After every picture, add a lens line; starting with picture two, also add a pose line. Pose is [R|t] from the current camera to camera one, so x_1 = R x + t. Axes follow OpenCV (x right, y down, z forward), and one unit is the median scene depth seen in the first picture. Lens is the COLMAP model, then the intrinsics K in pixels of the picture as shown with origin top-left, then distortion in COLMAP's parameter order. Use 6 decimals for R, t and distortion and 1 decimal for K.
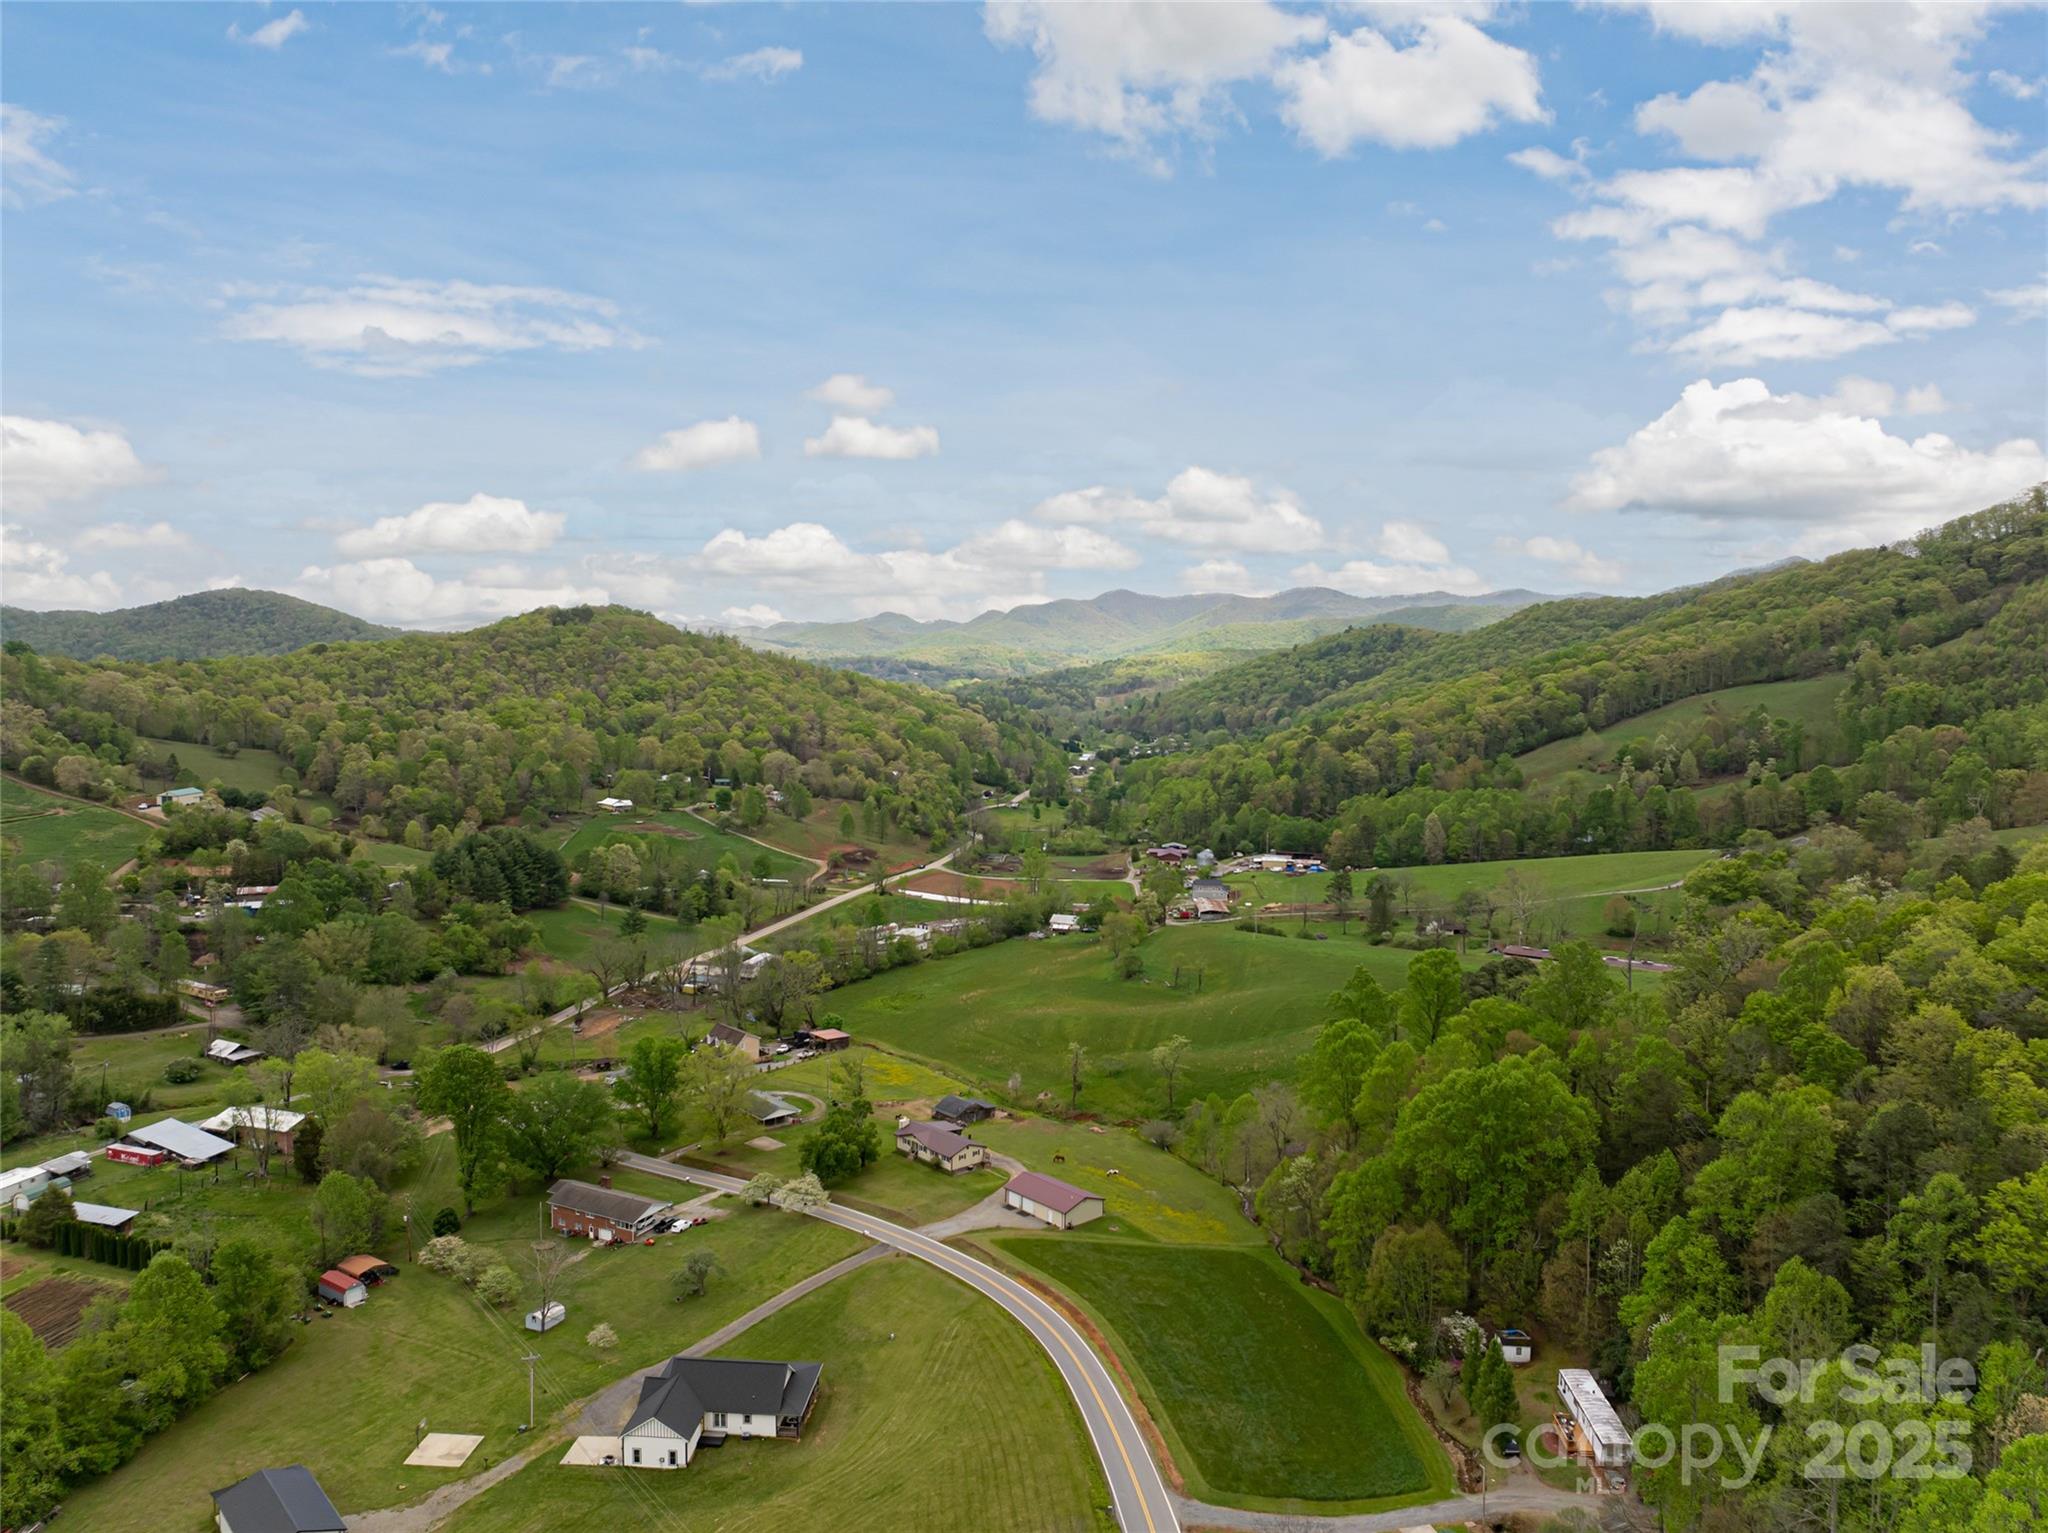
lens RADIAL K [[1635.8, 0, 1025.3], [0, 1635.8, 775.1], [0, 0, 1]] dist [-0.055587, 0.033343]
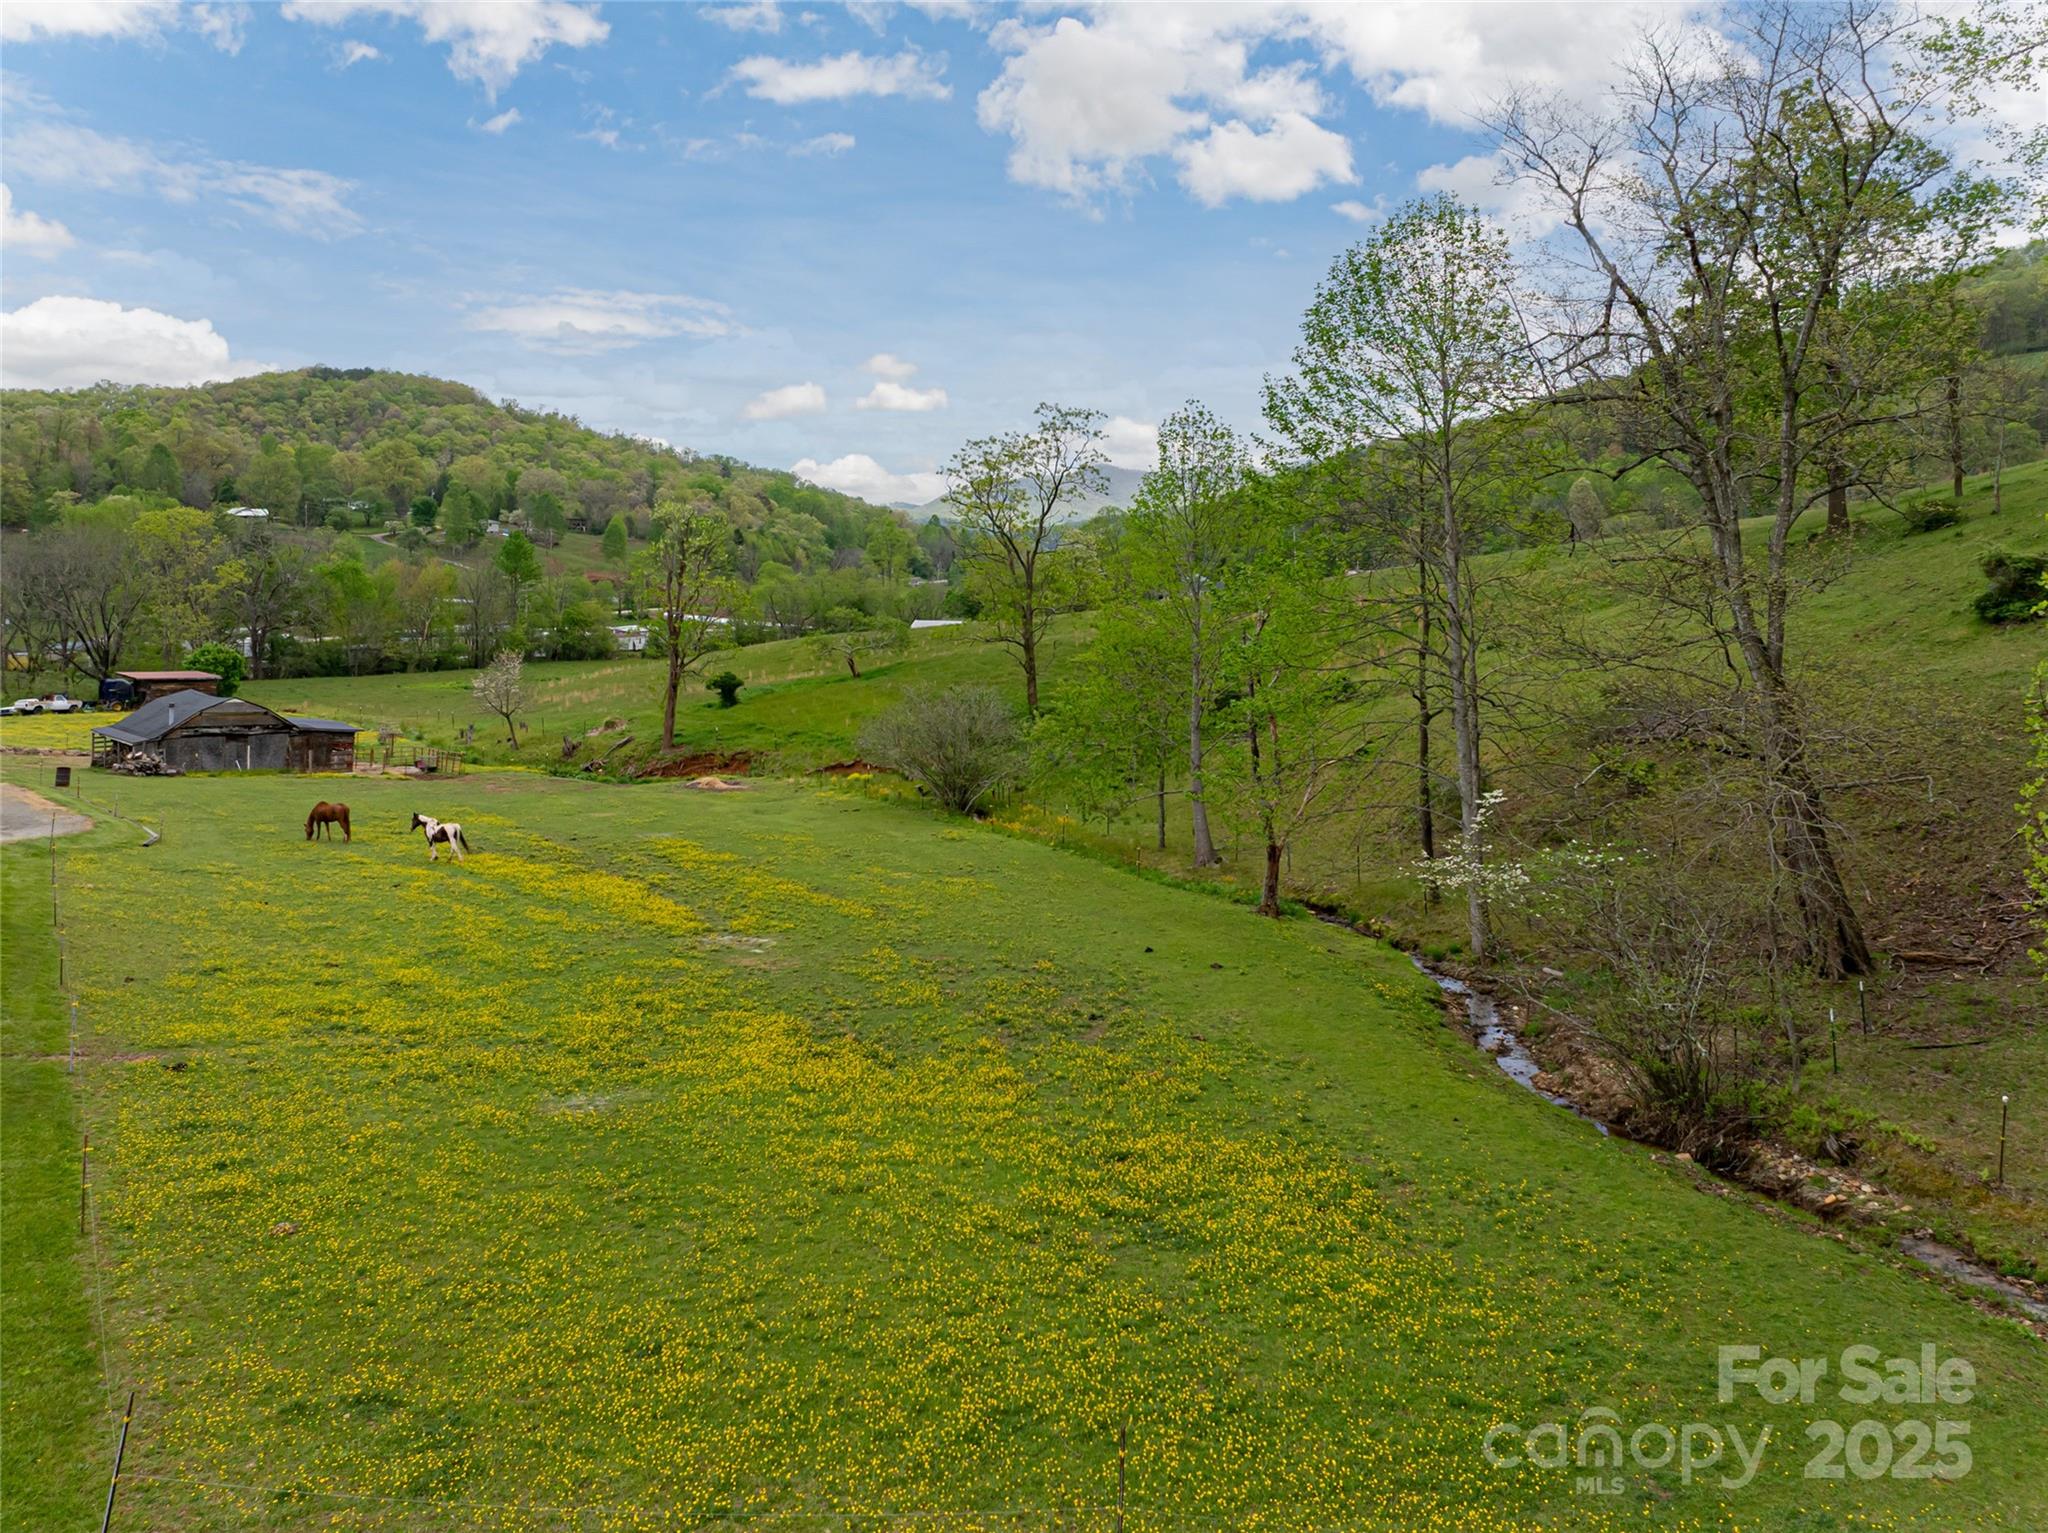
lens RADIAL K [[1635.8, 0, 1034.3], [0, 1635.8, 785.3], [0, 0, 1]] dist [-0.055587, 0.033343]
pose [[0.999990, -0.000926, 0.004446, 0.019482], [0.000905, 0.999988, 0.004816, 0.140272], [-0.004451, -0.004812, 0.999979, -0.488381]]
